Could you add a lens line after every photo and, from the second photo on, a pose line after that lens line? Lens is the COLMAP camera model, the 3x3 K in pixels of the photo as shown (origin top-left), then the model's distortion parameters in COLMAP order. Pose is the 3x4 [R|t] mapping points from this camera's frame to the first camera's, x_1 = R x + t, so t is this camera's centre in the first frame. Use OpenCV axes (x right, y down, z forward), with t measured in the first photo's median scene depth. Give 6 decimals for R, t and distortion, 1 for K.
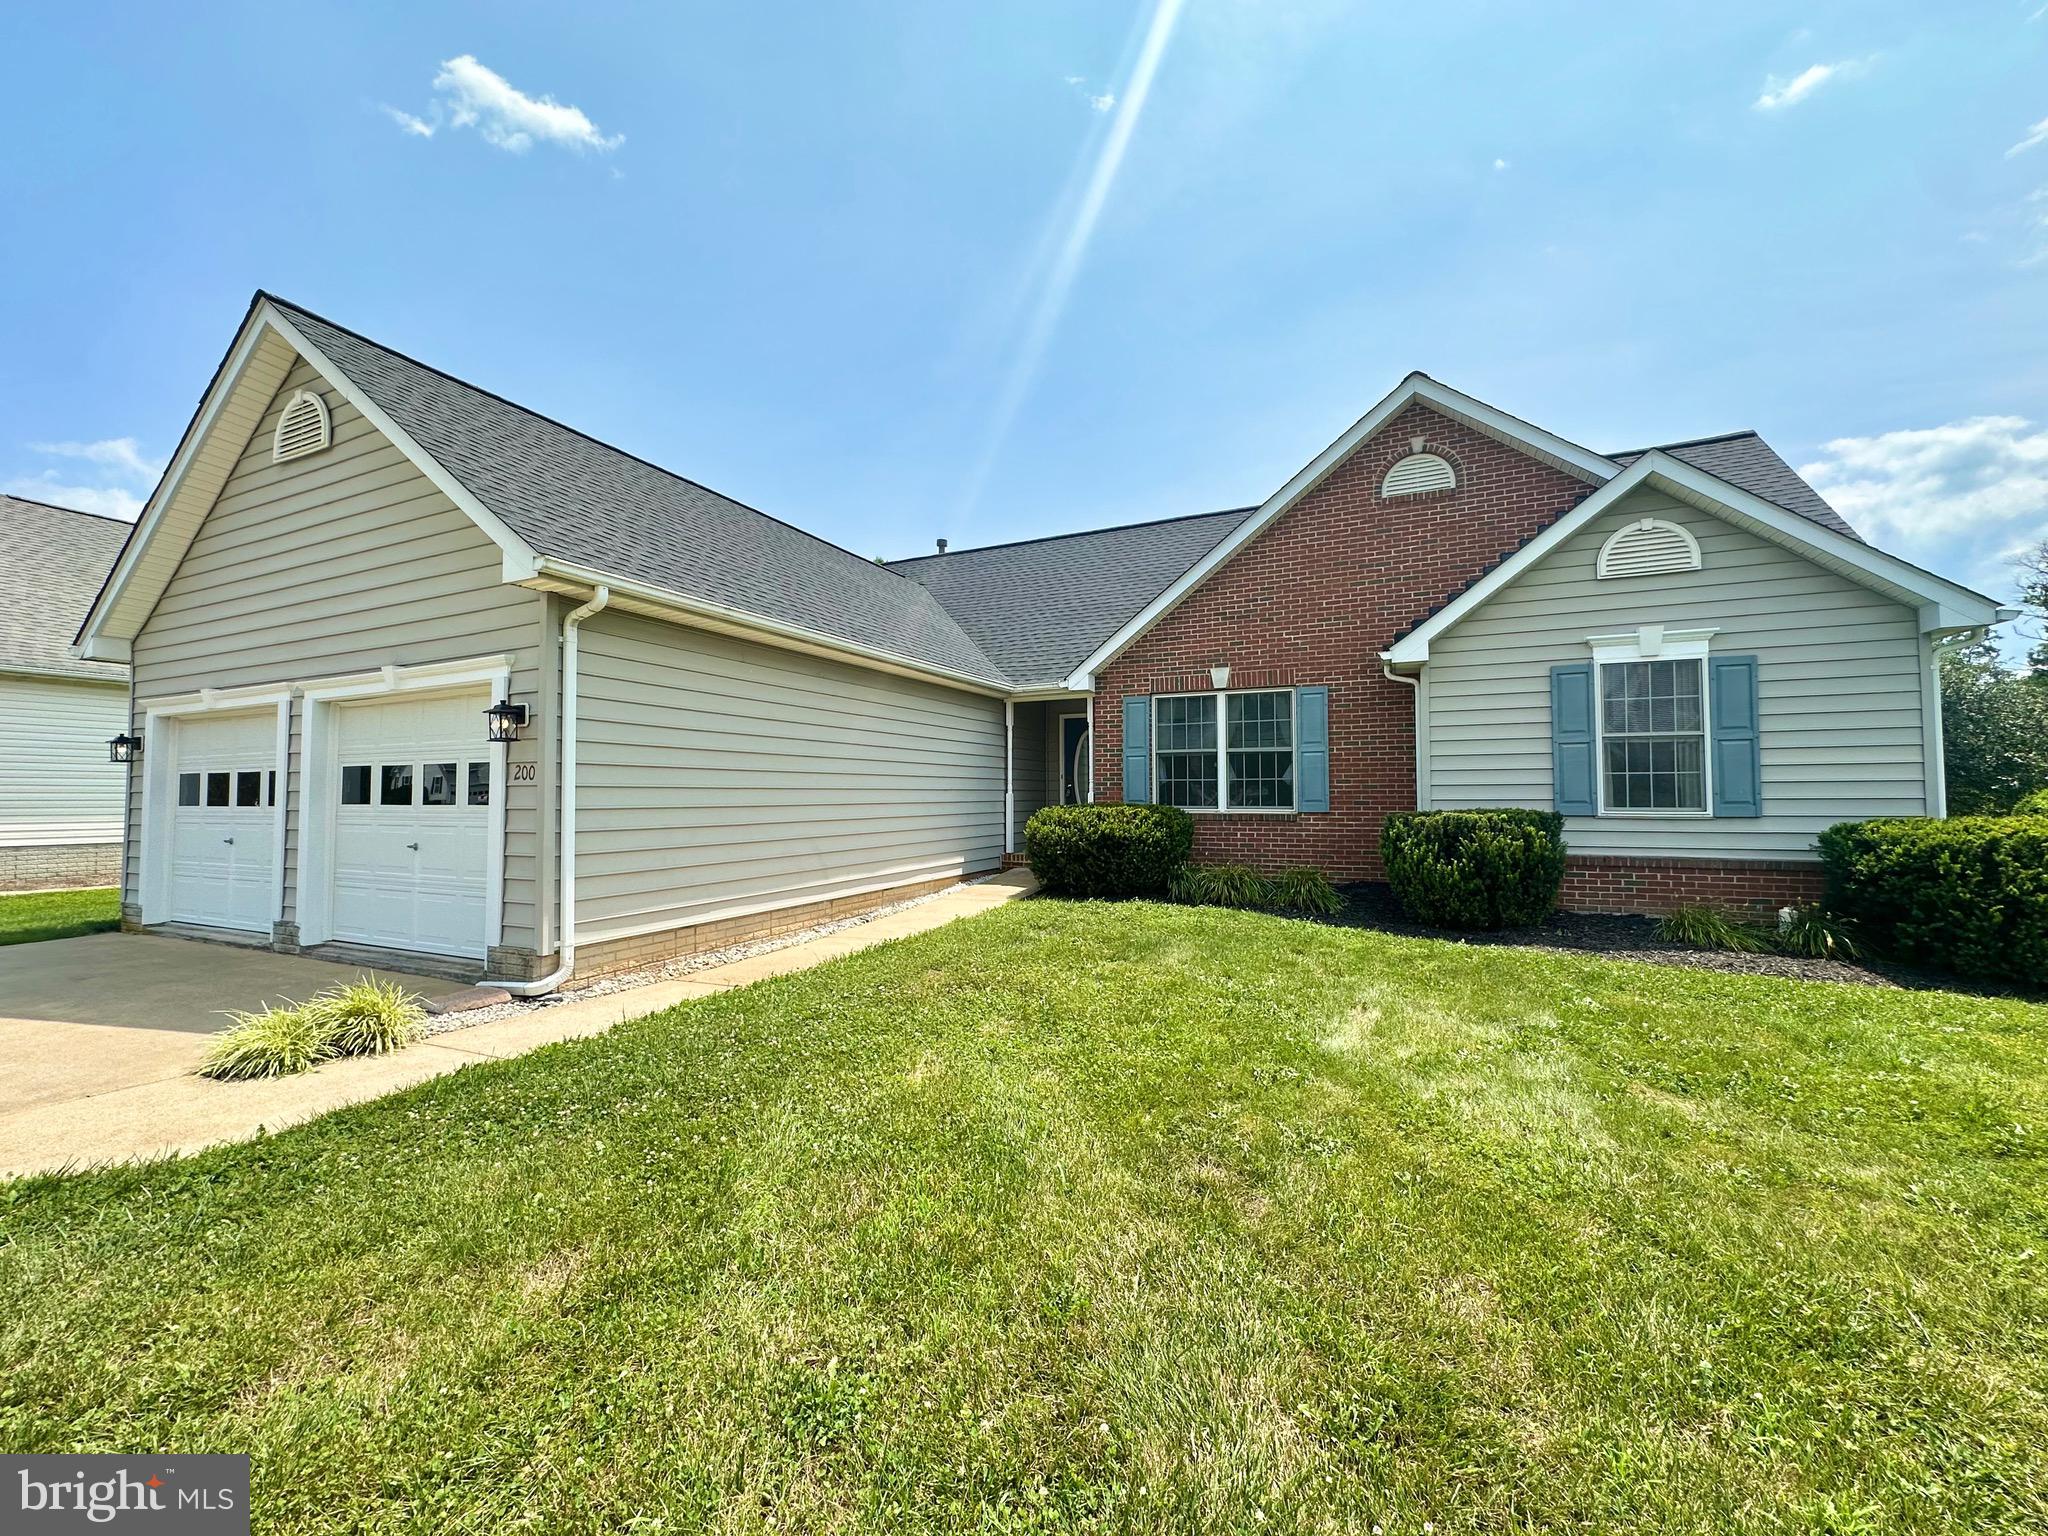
lens RADIAL K [[821.6, 0, 1024.0], [0, 821.6, 768.0], [0, 0, 1]] dist [-0.000271, -0.000035]
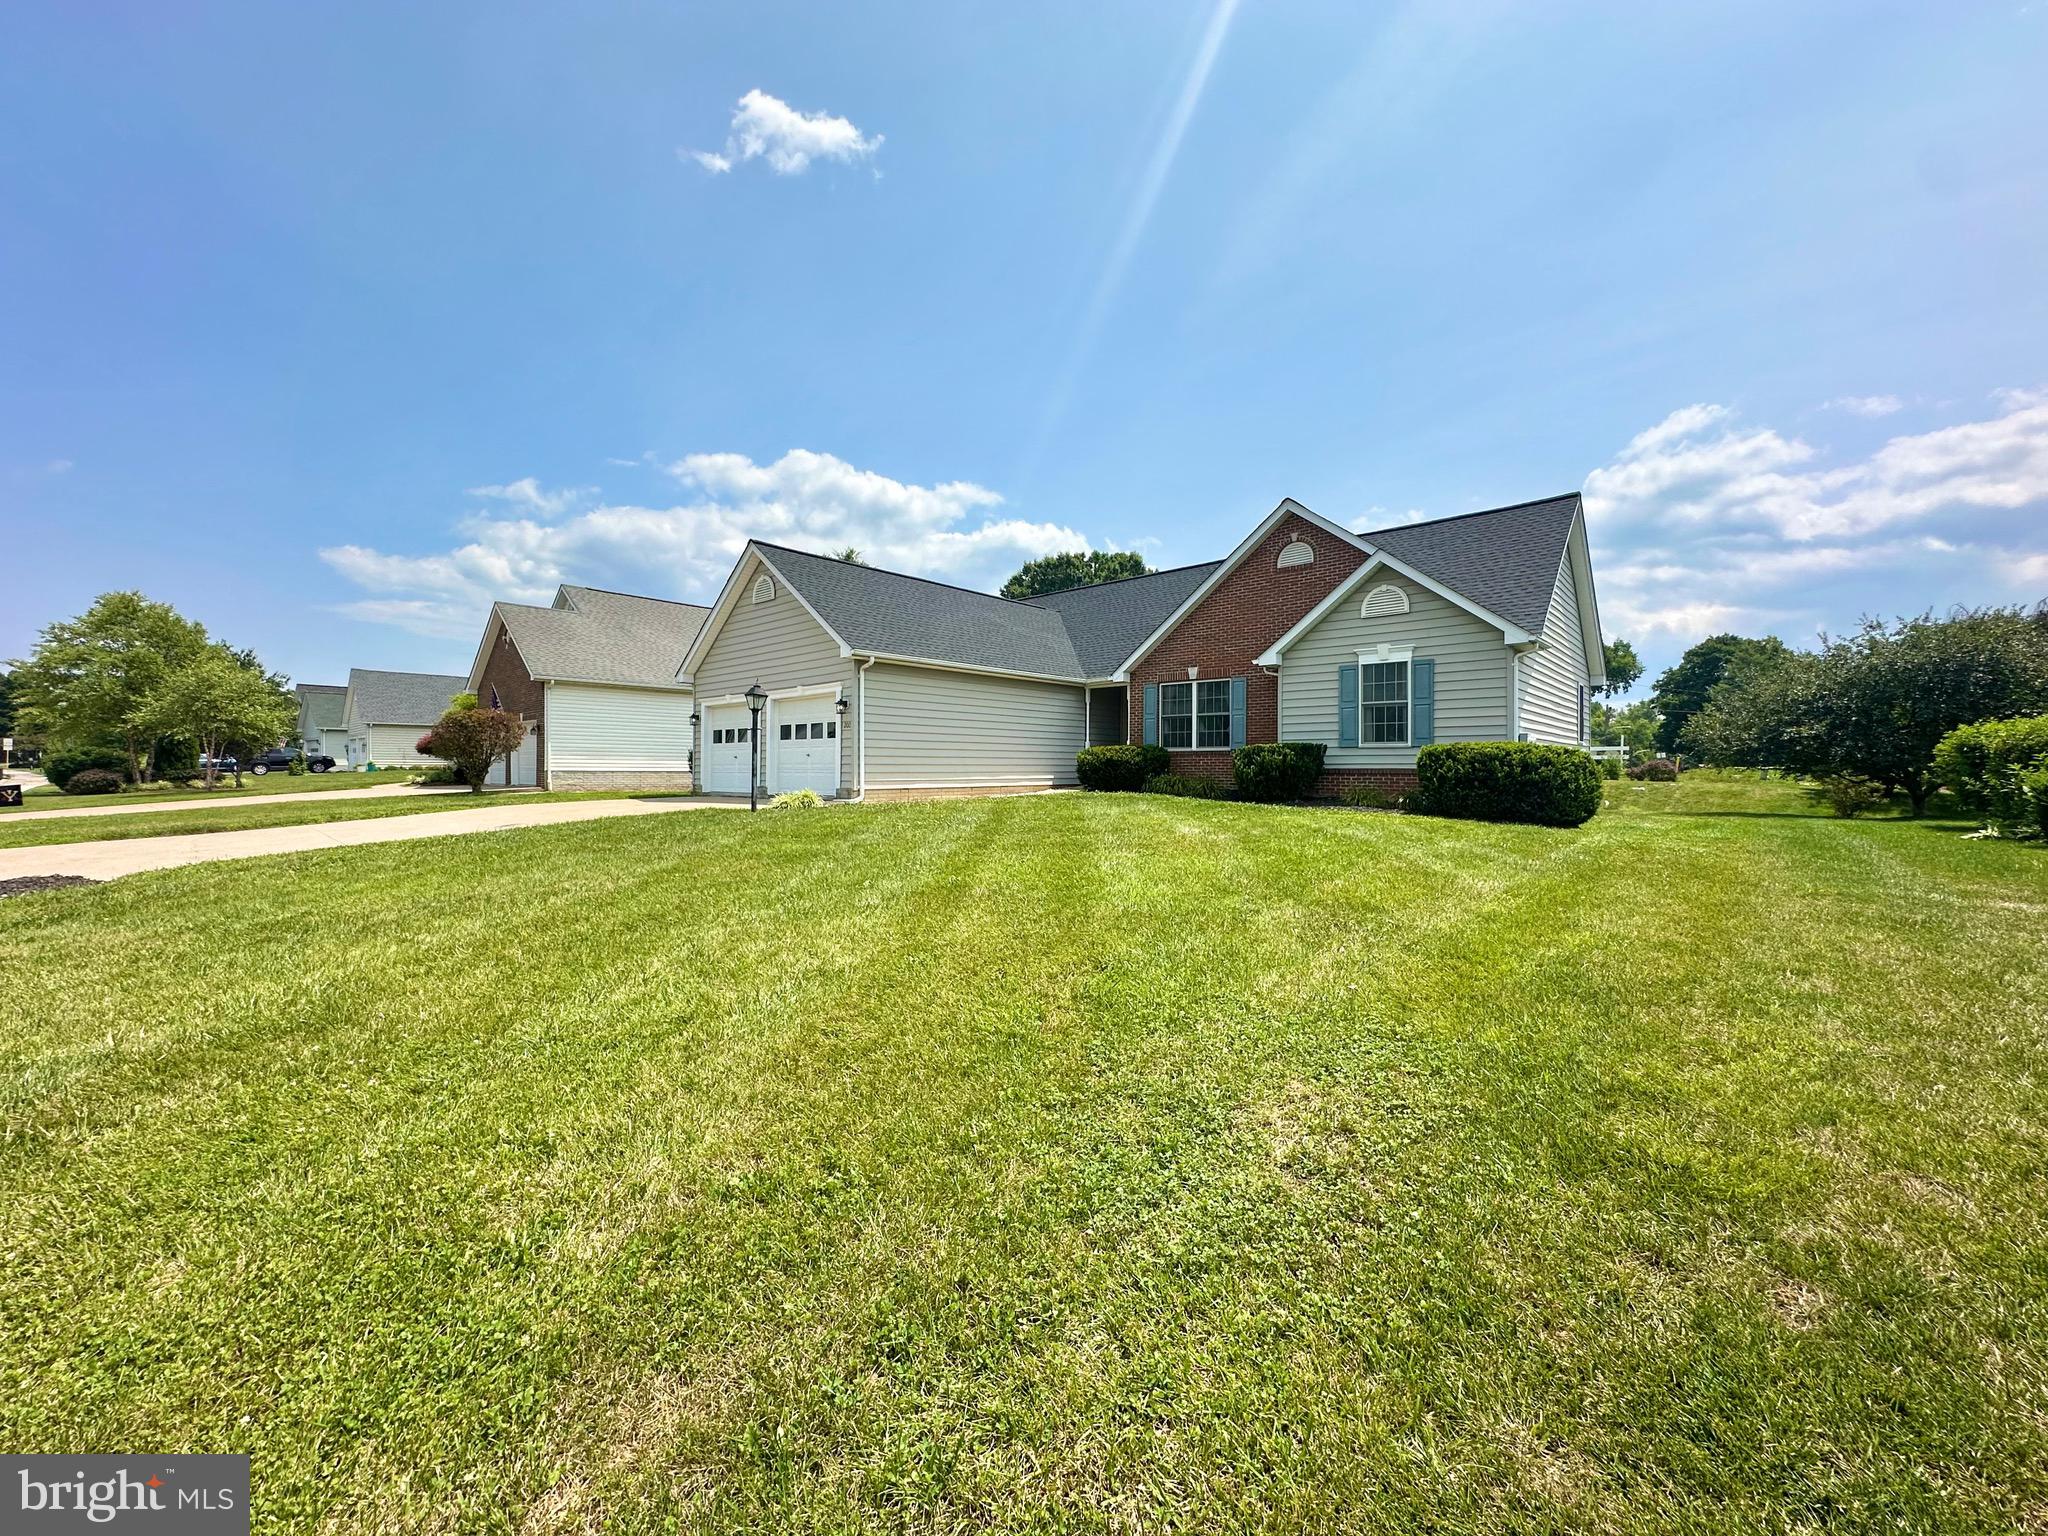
lens RADIAL K [[821.6, 0, 1024.0], [0, 821.6, 768.0], [0, 0, 1]] dist [-0.000271, -0.000035]
pose [[0.955681, 0.005715, -0.294349, 0.518136], [0.004212, 0.999444, 0.033080, 0.041043], [0.294374, -0.032853, 0.955125, -0.984548]]
